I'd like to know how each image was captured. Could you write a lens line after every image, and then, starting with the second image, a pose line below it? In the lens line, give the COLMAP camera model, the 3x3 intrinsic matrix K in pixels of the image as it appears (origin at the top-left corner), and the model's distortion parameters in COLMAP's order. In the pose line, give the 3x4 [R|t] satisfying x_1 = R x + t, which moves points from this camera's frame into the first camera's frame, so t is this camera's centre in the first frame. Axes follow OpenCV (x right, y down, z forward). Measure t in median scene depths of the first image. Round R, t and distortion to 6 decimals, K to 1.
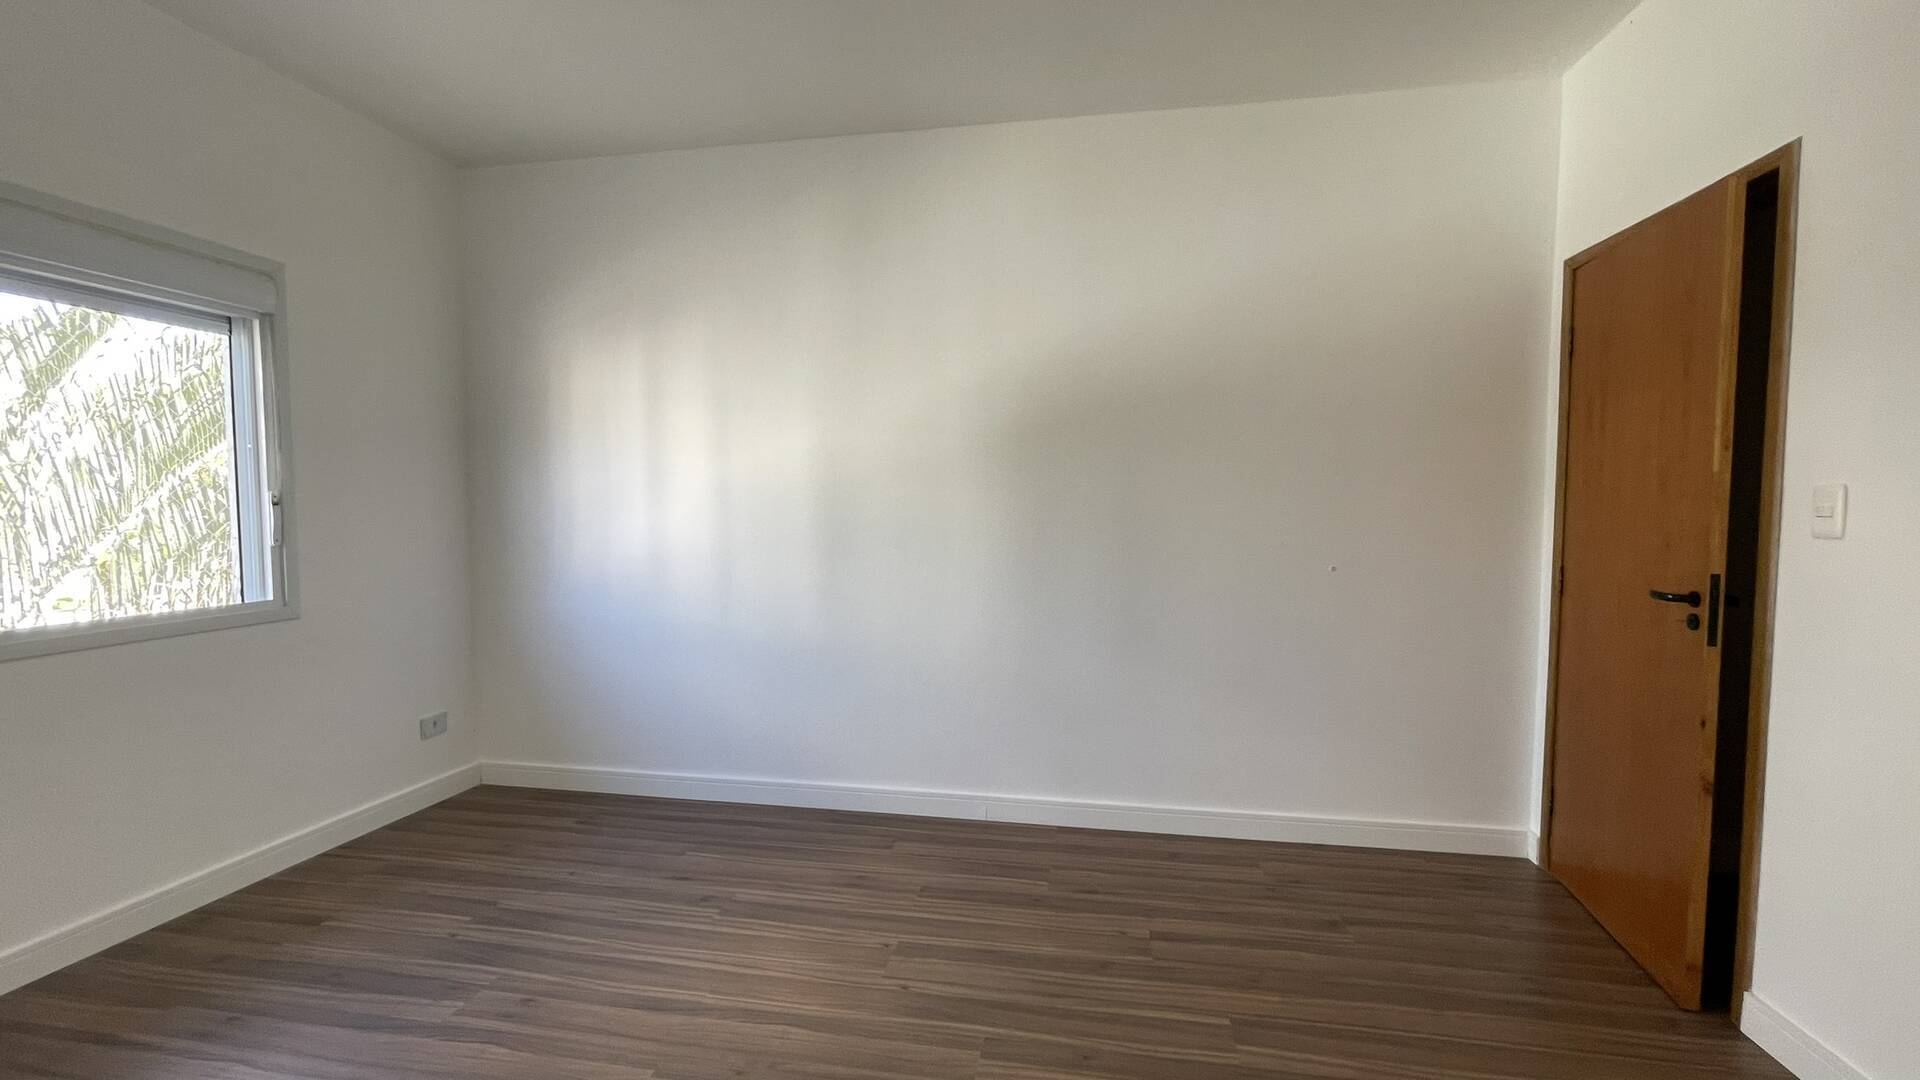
lens RADIAL K [[766.2, 0, 961.9], [0, 766.2, 546.2], [0, 0, 1]] dist [0.001628, -0.000180]
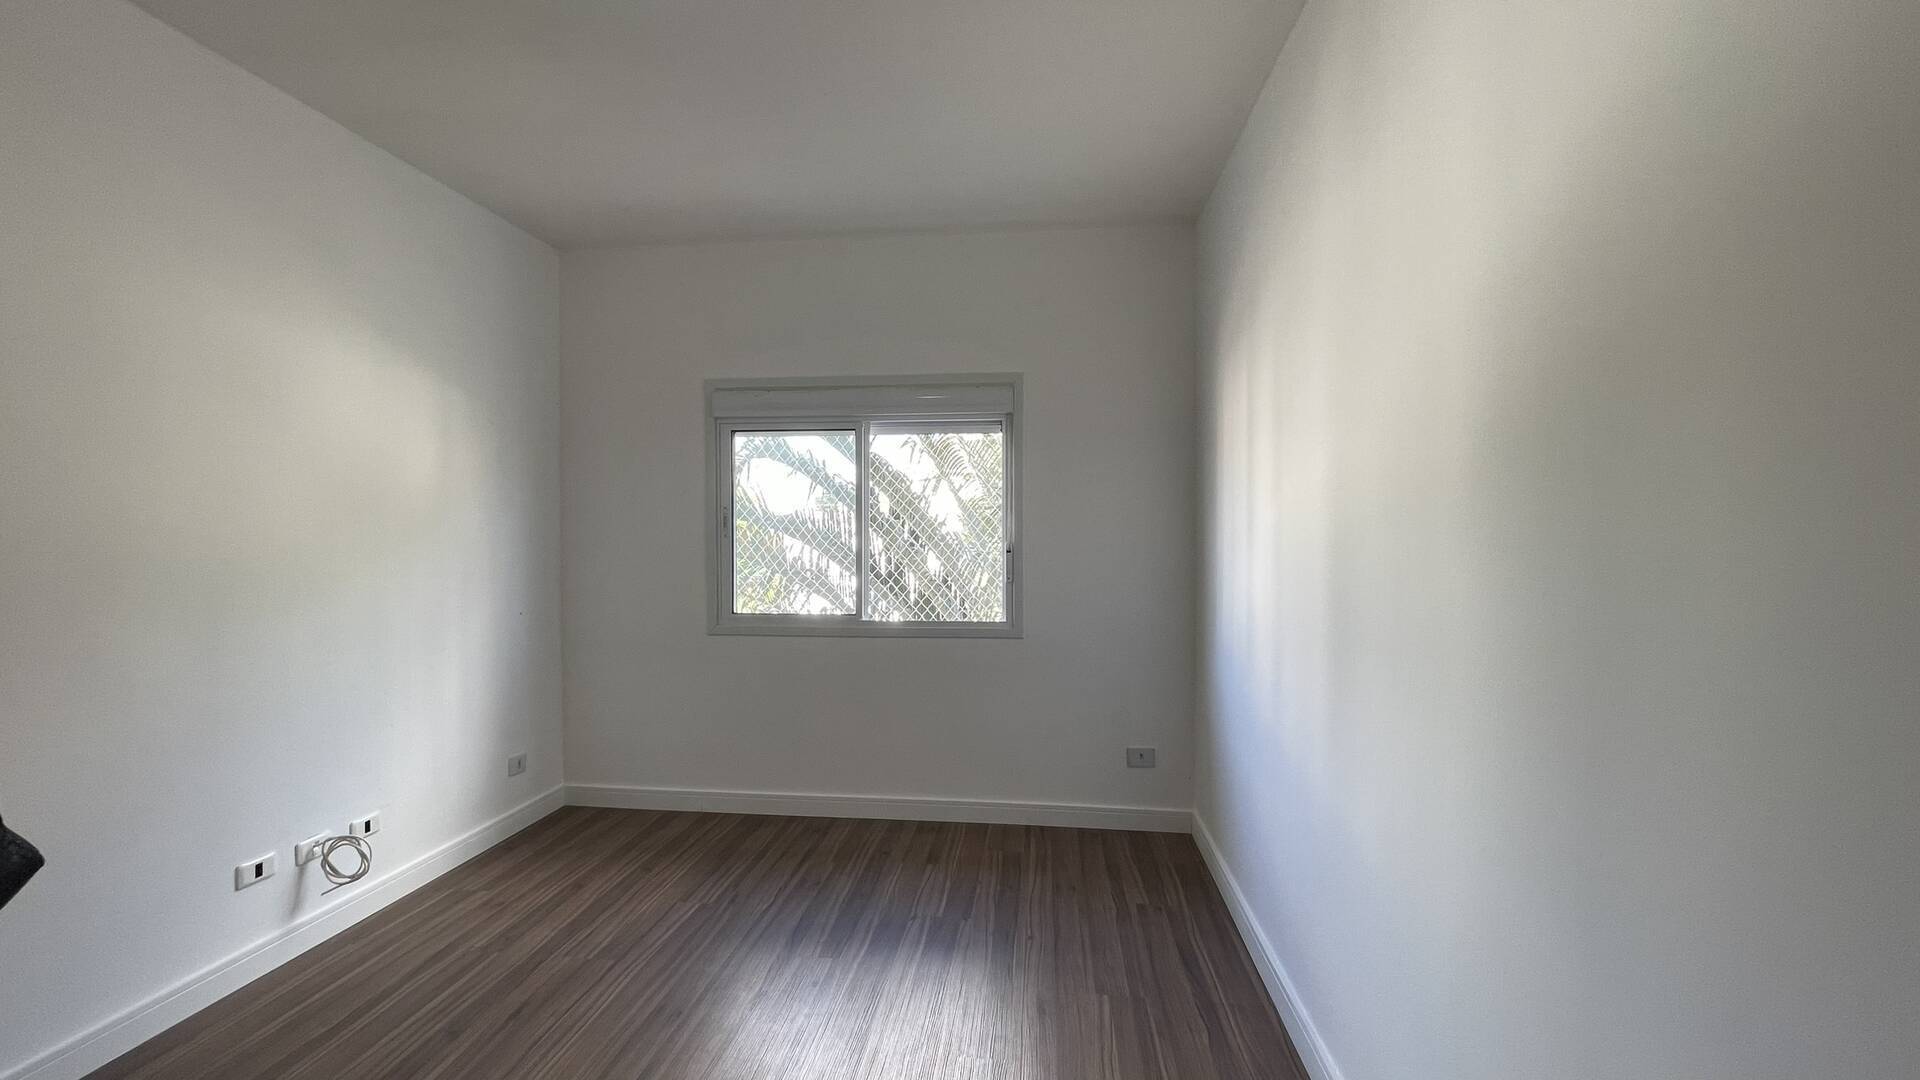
lens RADIAL K [[745.4, 0, 958.4], [0, 745.4, 548.3], [0, 0, 1]] dist [-0.000647, -0.000104]
pose [[0.092322, 0.005025, -0.995717, 0.407442], [-0.059230, 0.998244, -0.000454, -0.054705], [0.993966, 0.059018, 0.092457, 0.785954]]
